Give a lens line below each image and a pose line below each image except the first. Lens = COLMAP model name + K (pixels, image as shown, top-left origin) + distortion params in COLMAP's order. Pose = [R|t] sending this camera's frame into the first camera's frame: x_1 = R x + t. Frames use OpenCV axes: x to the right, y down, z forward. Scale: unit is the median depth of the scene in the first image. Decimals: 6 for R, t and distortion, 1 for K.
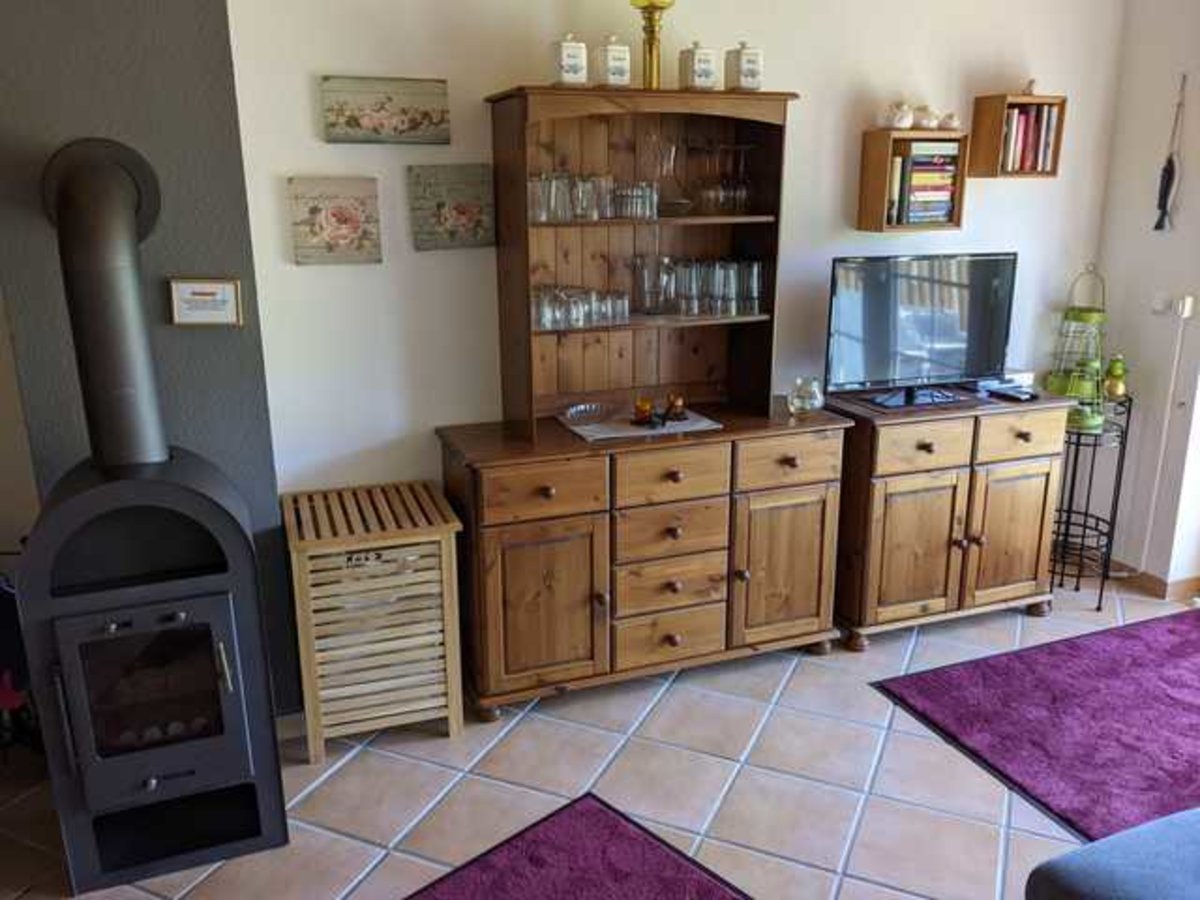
lens RADIAL K [[889.7, 0, 600.0], [0, 889.7, 450.0], [0, 0, 1]] dist [0.005586, -0.050722]
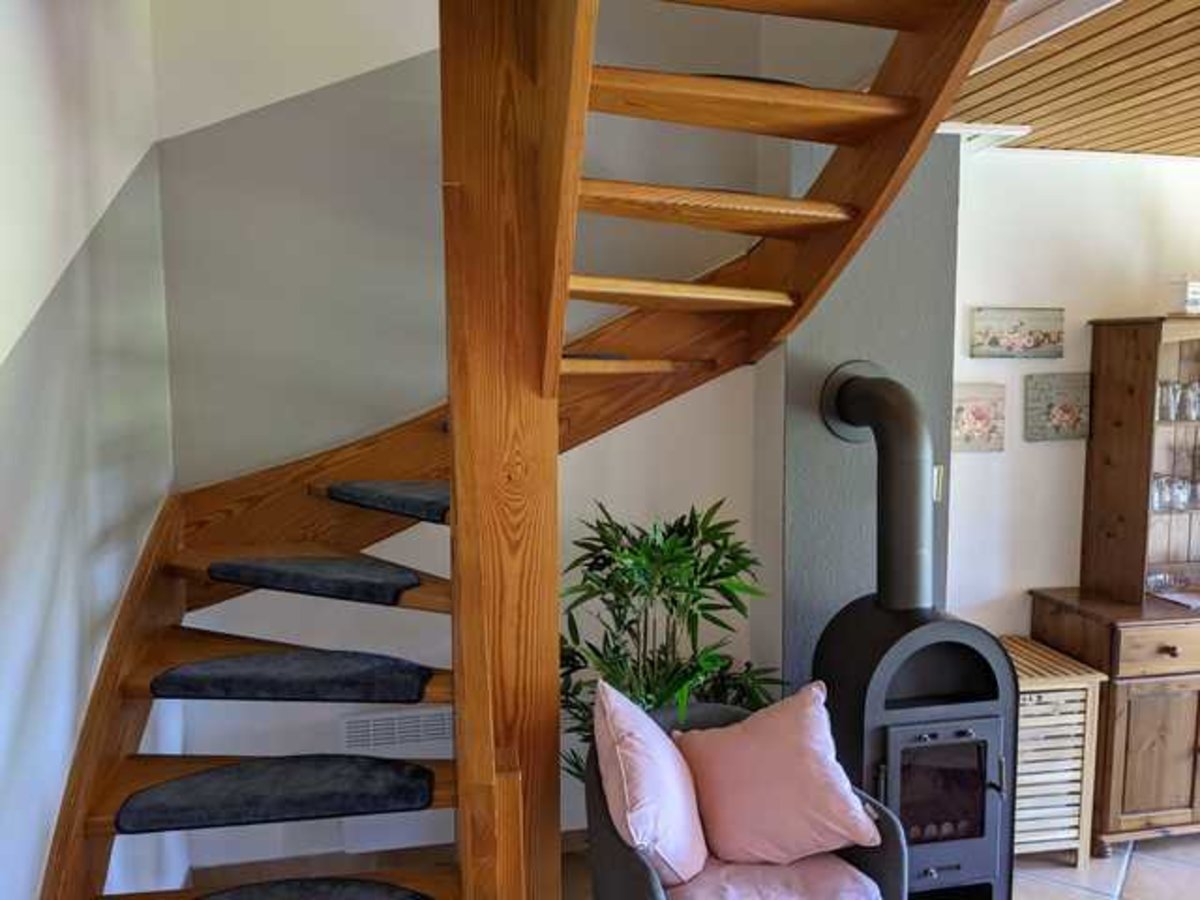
lens RADIAL K [[889.7, 0, 600.0], [0, 889.7, 450.0], [0, 0, 1]] dist [0.005586, -0.050722]
pose [[0.978846, 0.020245, -0.203597, -0.550823], [-0.056178, 0.983441, -0.172302, 0.029386], [0.196737, 0.180094, 0.963774, -0.289381]]
